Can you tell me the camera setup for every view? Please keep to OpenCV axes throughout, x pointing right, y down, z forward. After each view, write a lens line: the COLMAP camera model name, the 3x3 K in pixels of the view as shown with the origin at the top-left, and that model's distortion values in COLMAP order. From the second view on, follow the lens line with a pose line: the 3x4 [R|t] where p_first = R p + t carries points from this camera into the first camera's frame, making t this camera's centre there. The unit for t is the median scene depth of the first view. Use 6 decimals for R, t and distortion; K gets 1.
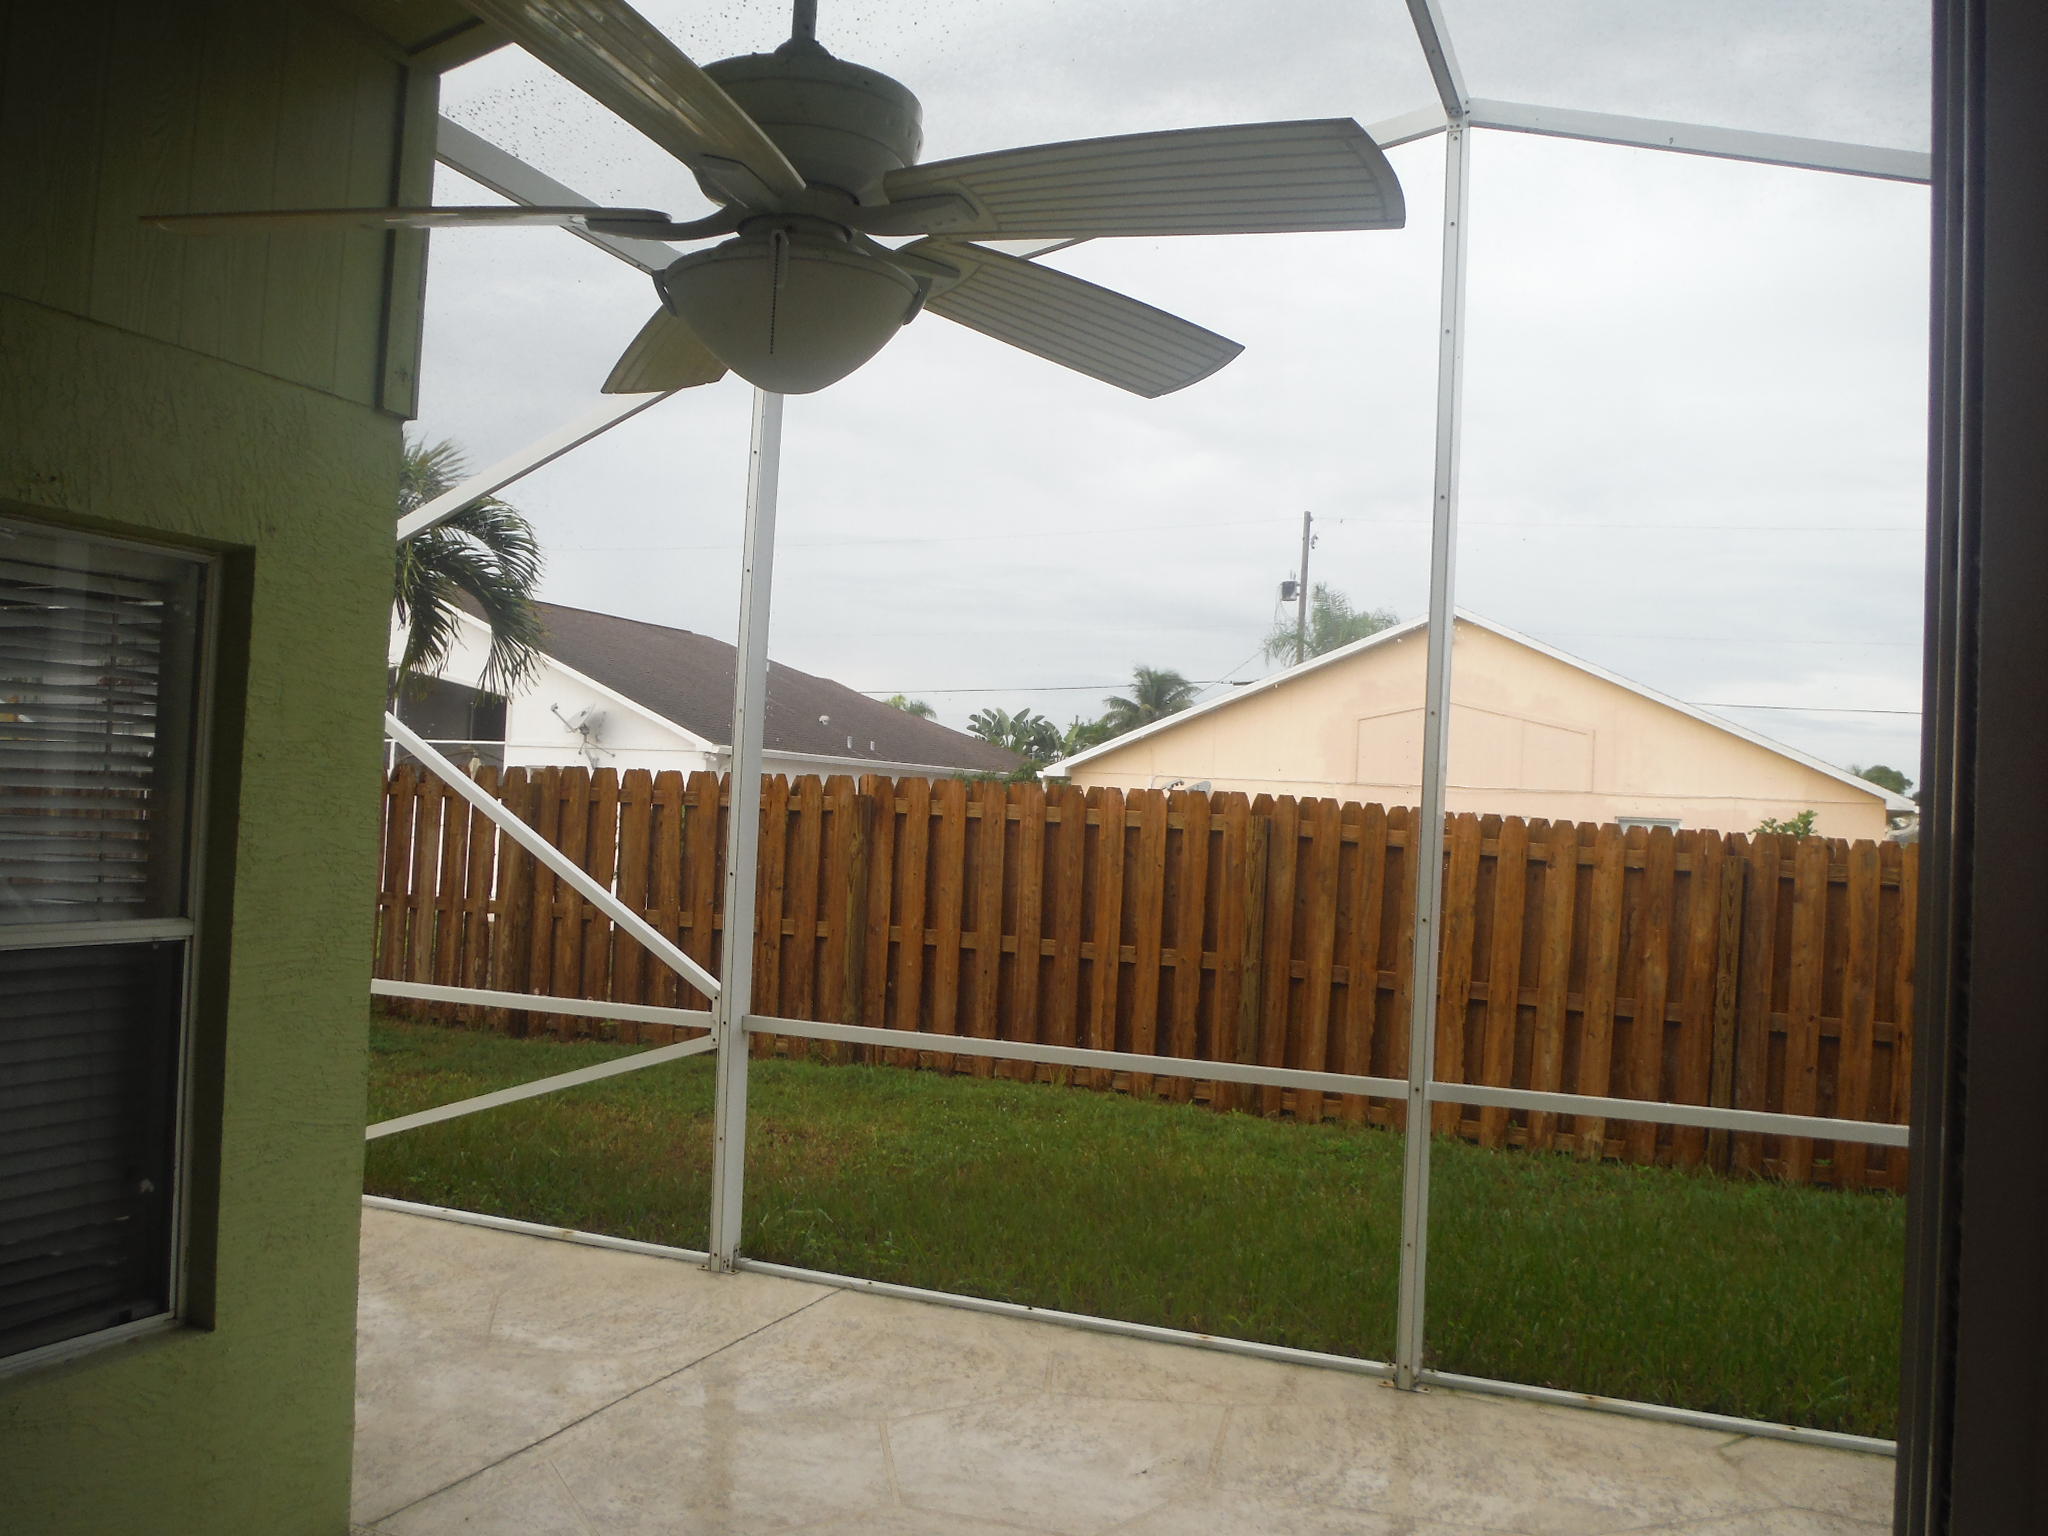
lens RADIAL K [[1712.3, 0, 1024.0], [0, 1712.3, 768.0], [0, 0, 1]] dist [-0.091198, 0.031739]
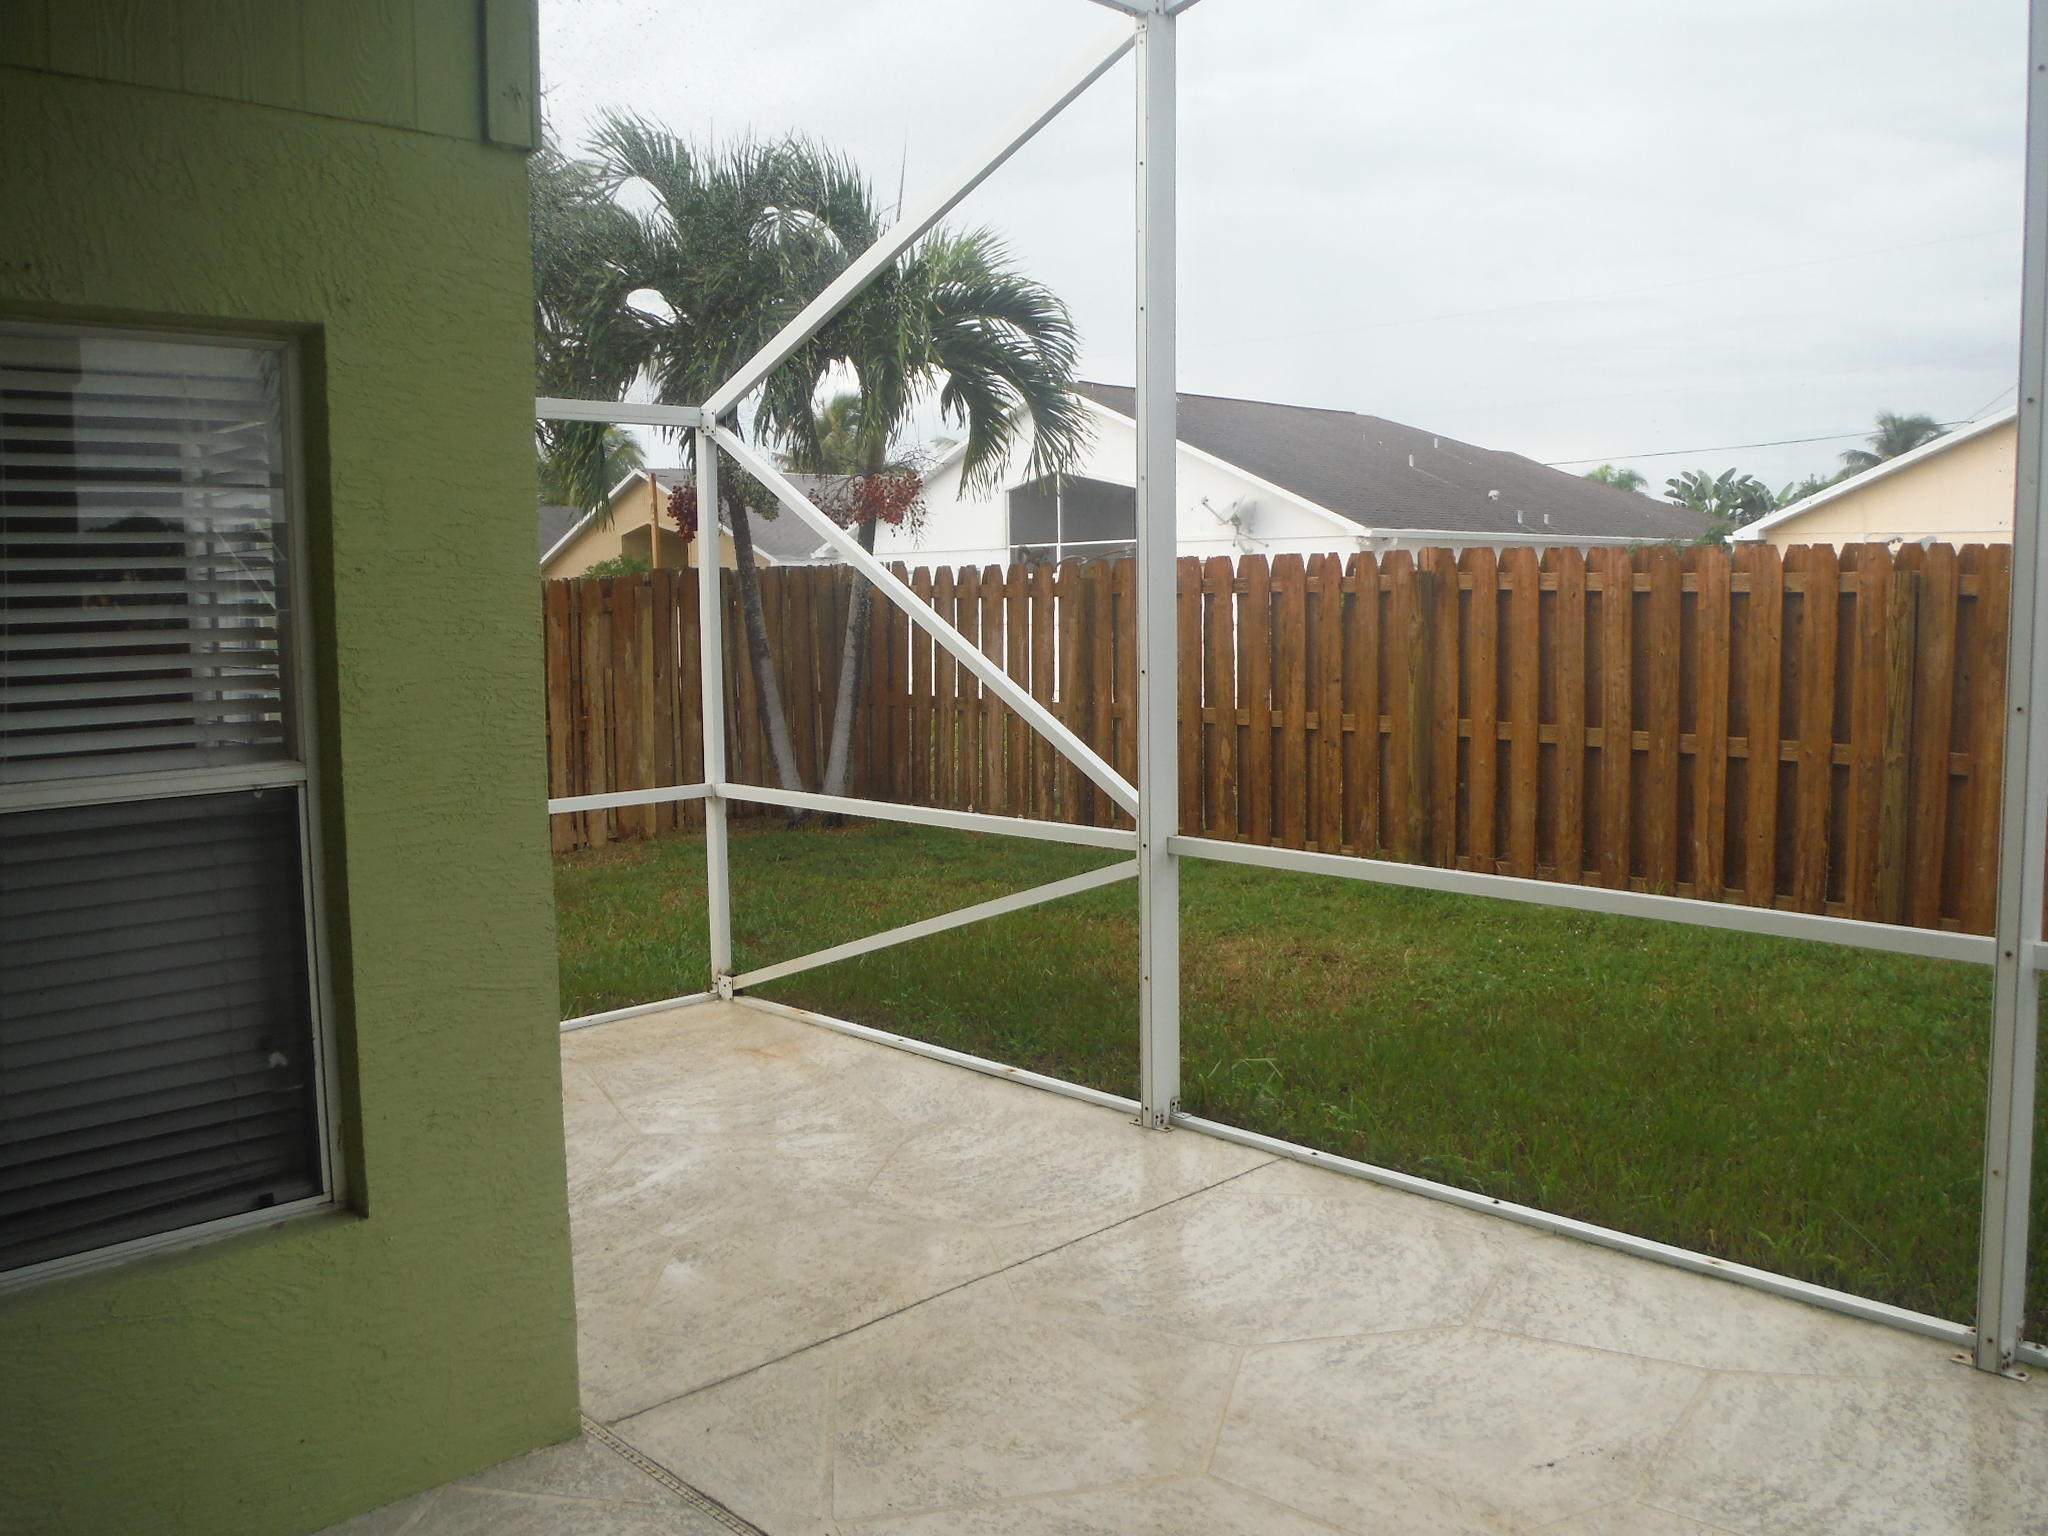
lens RADIAL K [[1700.4, 0, 1024.0], [0, 1700.4, 768.0], [0, 0, 1]] dist [-0.085154, 0.038288]
pose [[0.914765, -0.012899, -0.403780, 0.087978], [0.063092, 0.991788, 0.111251, 0.008298], [0.399029, -0.127243, 0.908067, 0.152324]]
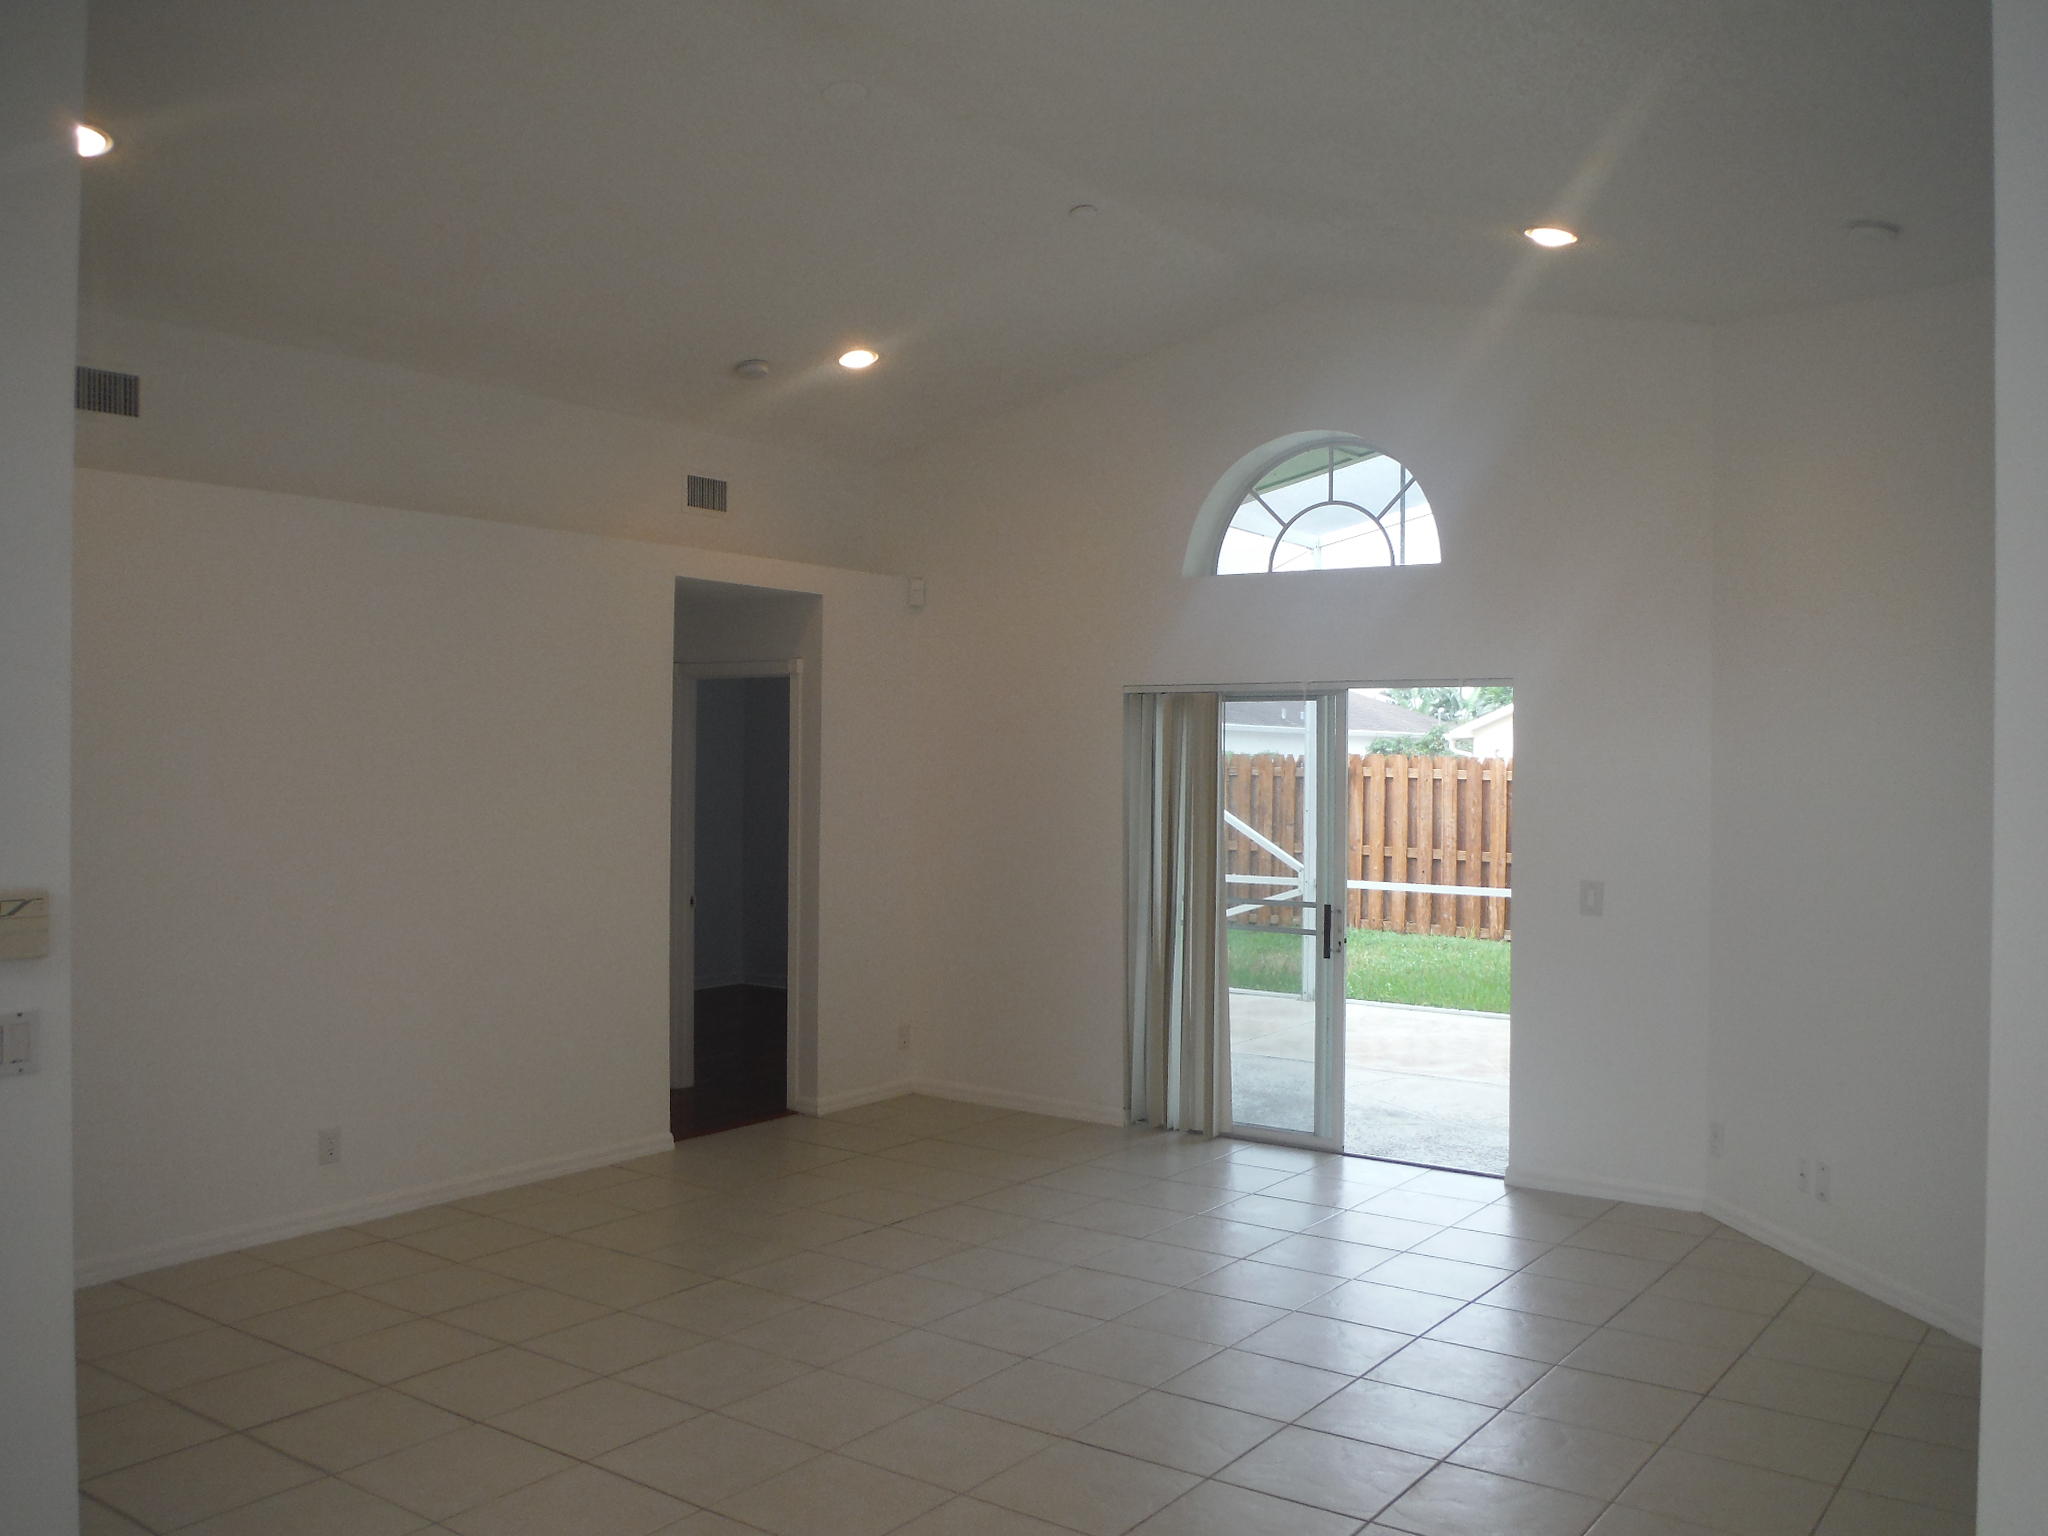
lens RADIAL K [[1712.3, 0, 1024.0], [0, 1712.3, 768.0], [0, 0, 1]] dist [-0.091198, 0.031739]
pose [[0.972740, -0.030238, -0.229917, -0.020155], [0.036021, 0.999130, 0.020994, -0.035569], [0.229083, -0.028704, 0.972984, -0.850415]]
